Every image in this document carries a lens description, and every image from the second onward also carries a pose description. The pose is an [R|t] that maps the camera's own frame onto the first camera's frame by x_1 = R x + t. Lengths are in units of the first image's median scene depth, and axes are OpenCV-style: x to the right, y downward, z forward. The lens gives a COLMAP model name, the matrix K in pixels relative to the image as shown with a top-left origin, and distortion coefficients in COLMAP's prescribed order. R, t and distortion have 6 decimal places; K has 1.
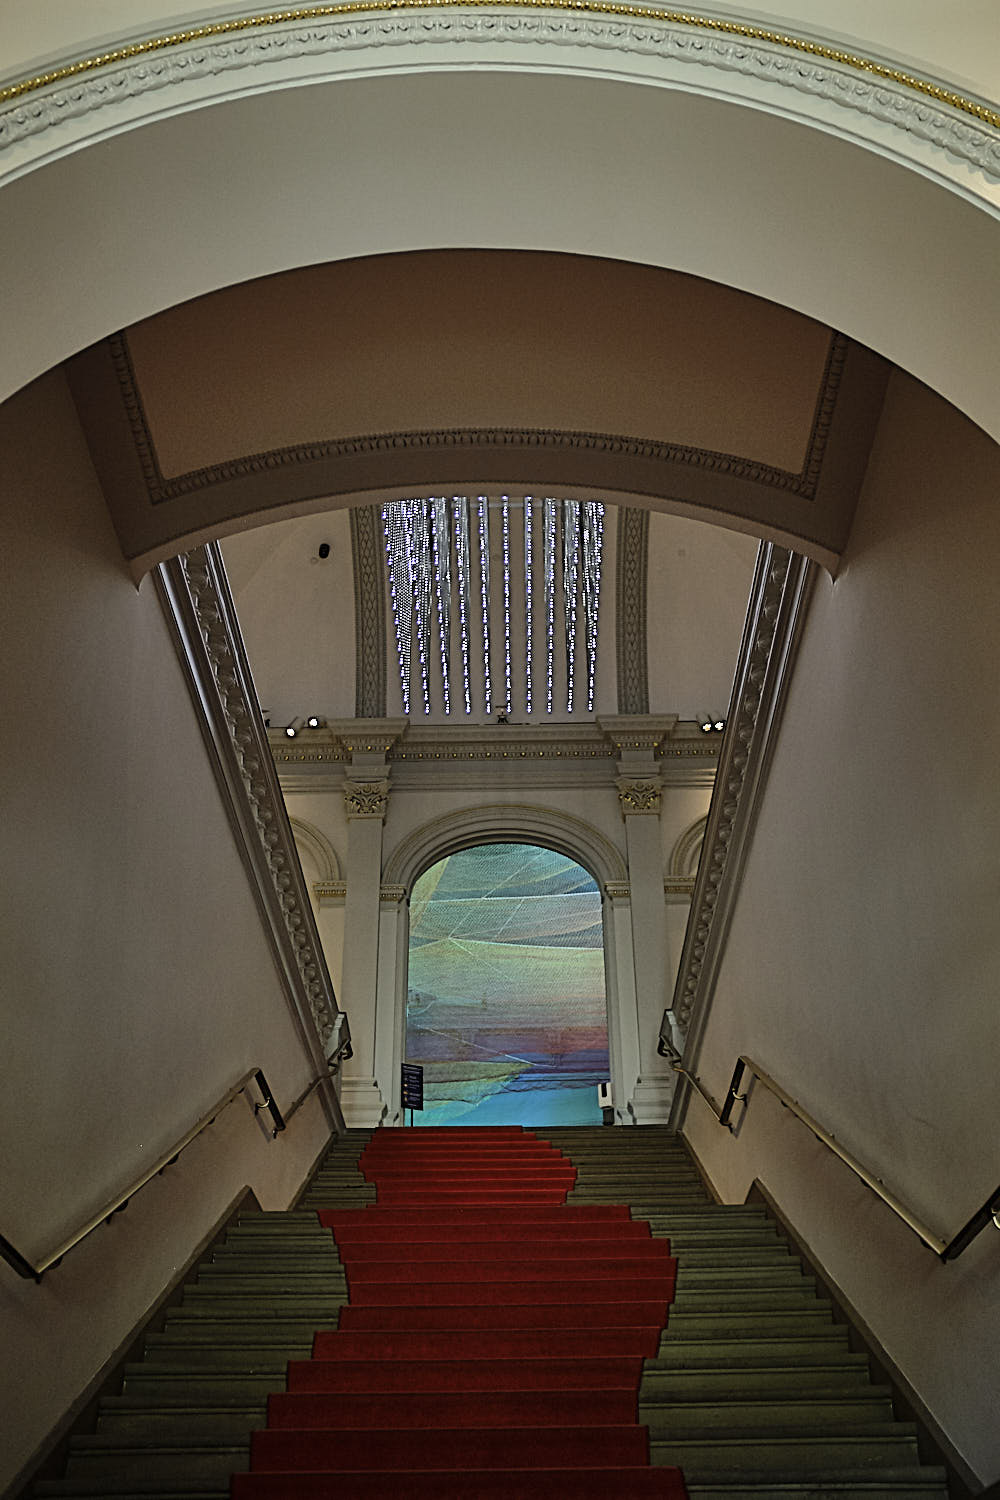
lens RADIAL K [[1516.0, 0, 502.5], [0, 1516.0, 769.8], [0, 0, 1]] dist [-0.073670, 0.001786]
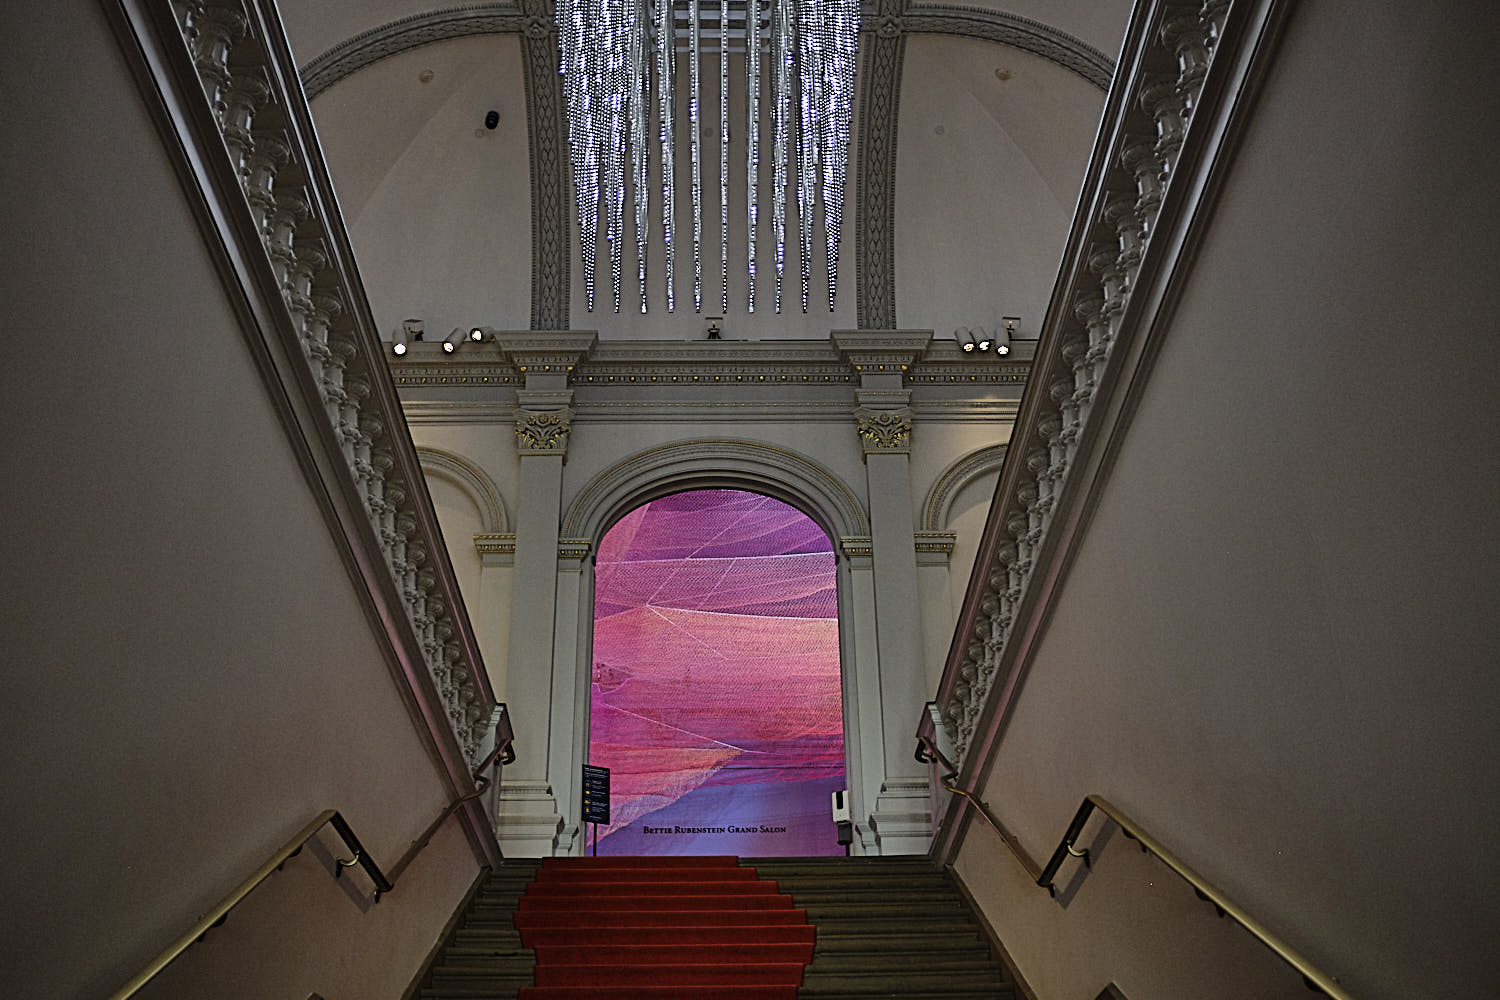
lens RADIAL K [[1559.3, 0, 755.8], [0, 1559.3, 508.3], [0, 0, 1]] dist [-0.087548, 0.155460]
pose [[0.999453, 0.009465, 0.031688, -0.003319], [-0.011010, 0.998740, 0.048951, 0.018963], [-0.031185, -0.049273, 0.998298, 0.181799]]
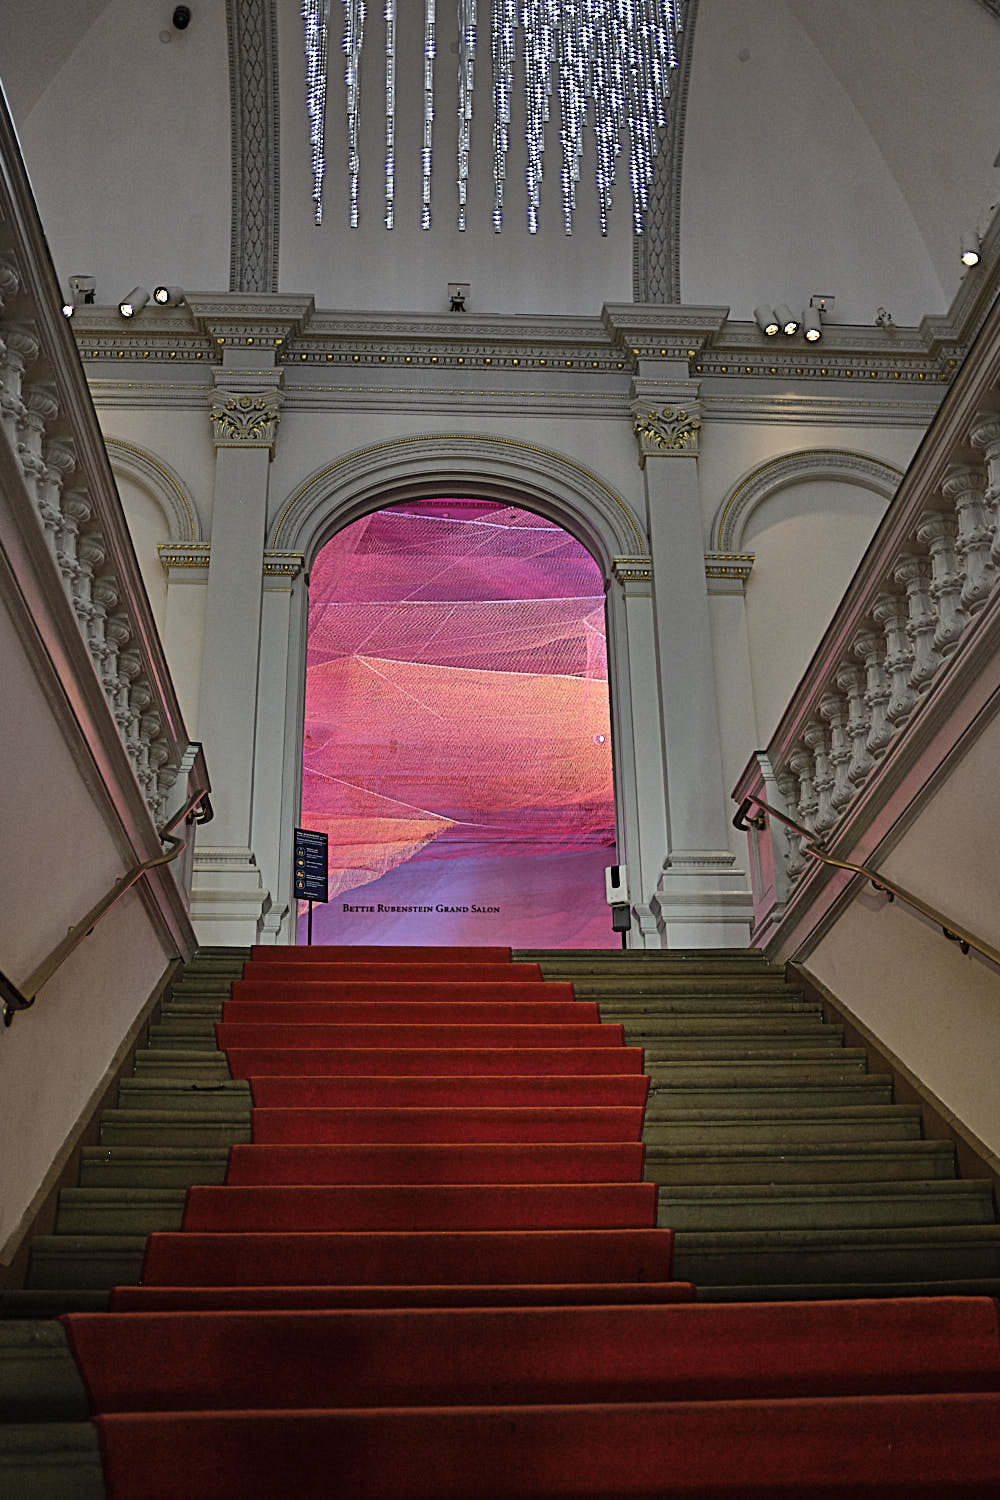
lens RADIAL K [[1559.3, 0, 500.0], [0, 1559.3, 750.0], [0, 0, 1]] dist [-0.087548, 0.155460]
pose [[0.996959, 0.024363, 0.074024, -0.028033], [-0.035304, 0.988010, 0.150301, 0.057349], [-0.069475, -0.152458, 0.985865, 0.334560]]
